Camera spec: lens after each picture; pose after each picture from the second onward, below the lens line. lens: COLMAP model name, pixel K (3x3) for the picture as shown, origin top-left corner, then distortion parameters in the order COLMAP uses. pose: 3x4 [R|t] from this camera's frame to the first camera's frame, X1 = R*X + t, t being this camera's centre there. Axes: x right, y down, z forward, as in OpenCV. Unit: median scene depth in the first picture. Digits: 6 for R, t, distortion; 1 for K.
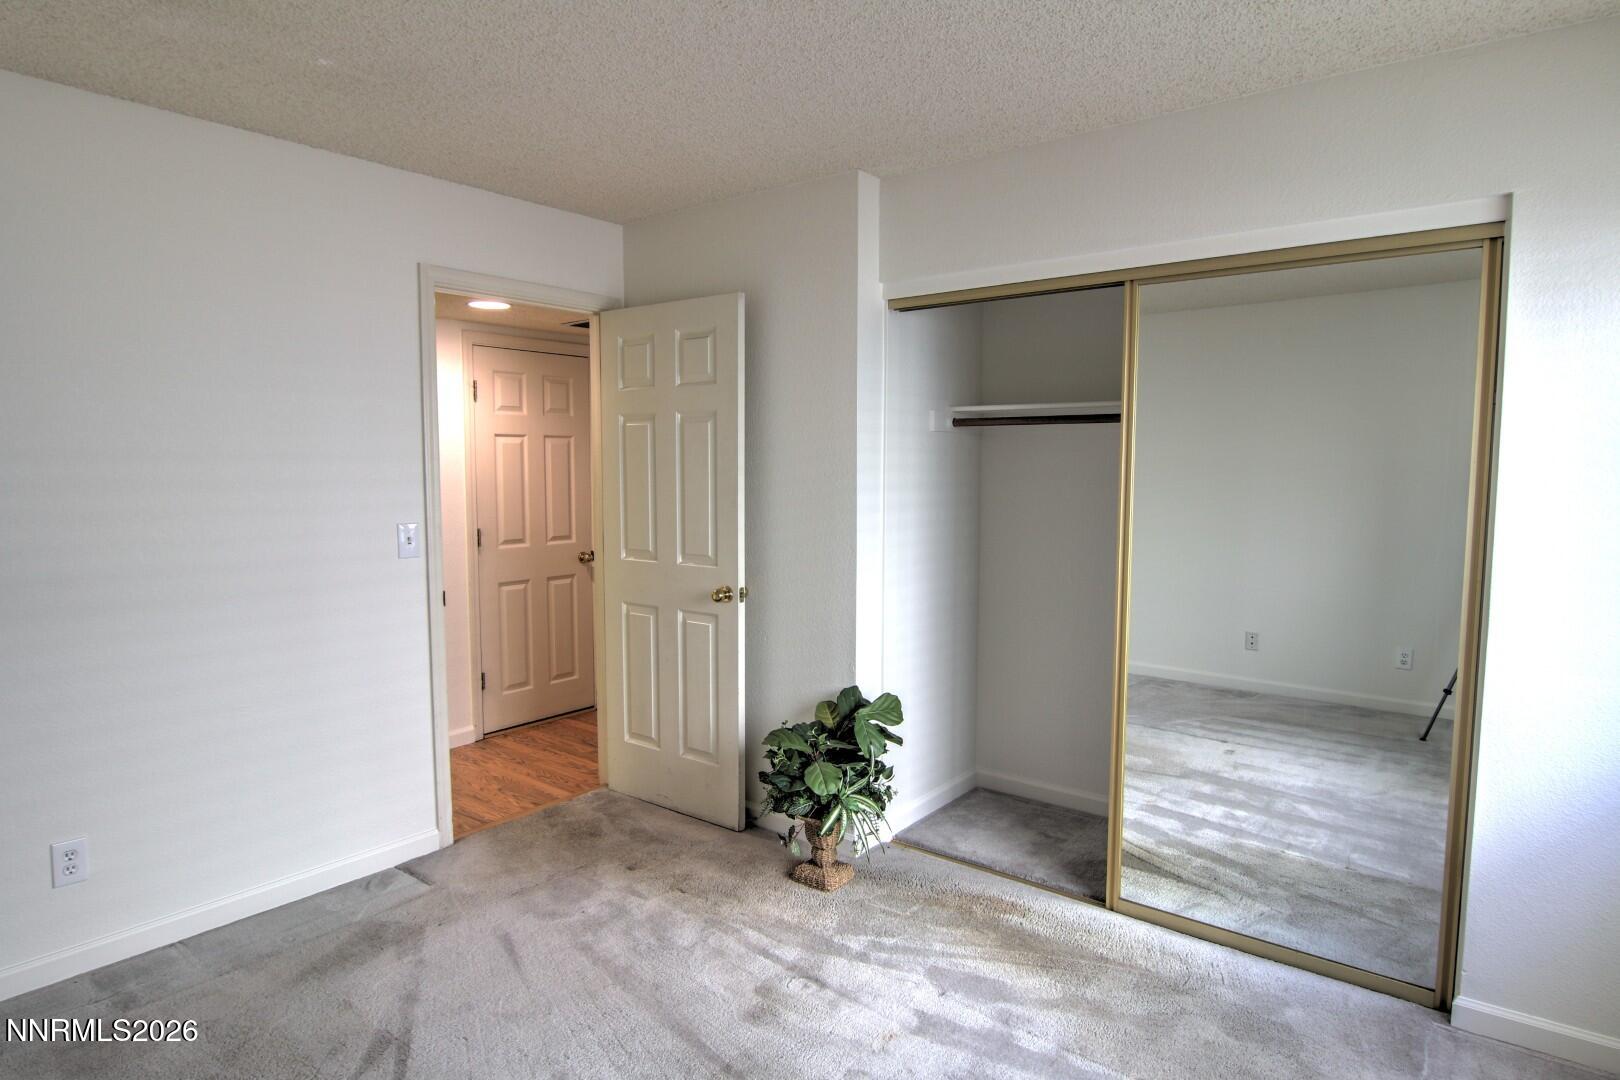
lens RADIAL K [[930.6, 0, 814.1], [0, 930.6, 538.3], [0, 0, 1]] dist [-0.006906, 0.001386]
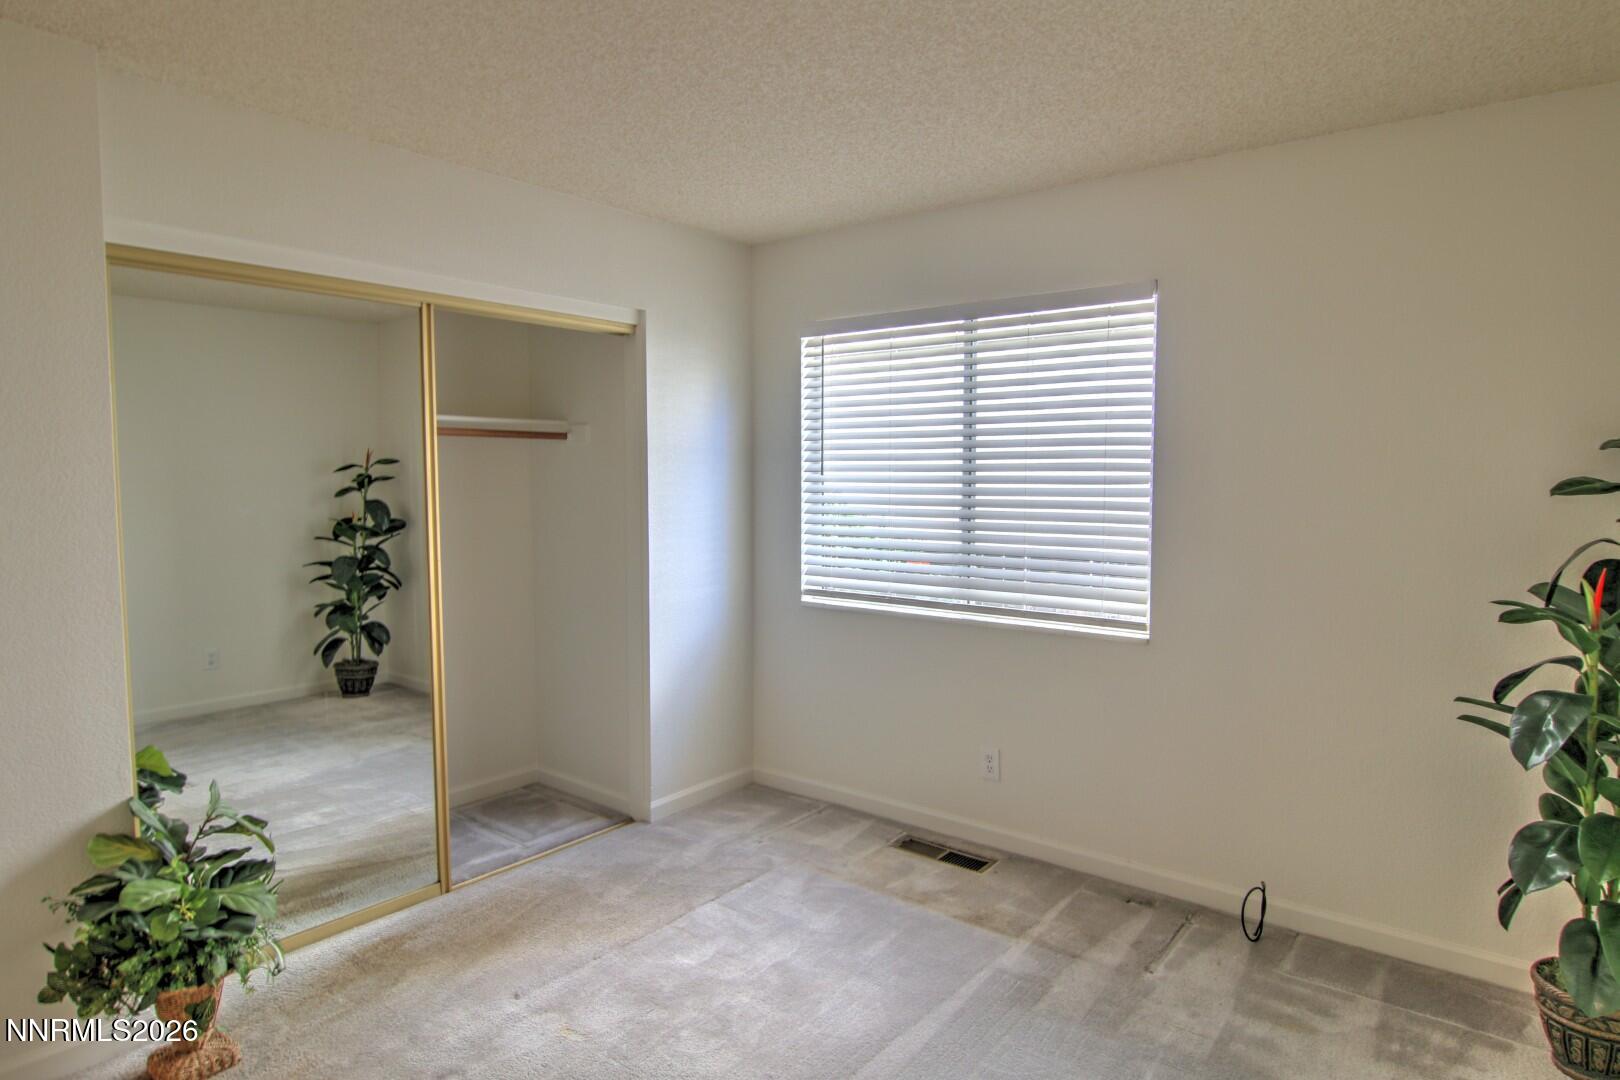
lens RADIAL K [[930.6, 0, 821.5], [0, 930.6, 537.4], [0, 0, 1]] dist [-0.006906, 0.001386]
pose [[-0.014566, -0.067466, 0.997615, -0.536341], [0.080553, 0.994399, 0.068424, -0.032068], [-0.996644, 0.081357, -0.009050, 0.410008]]
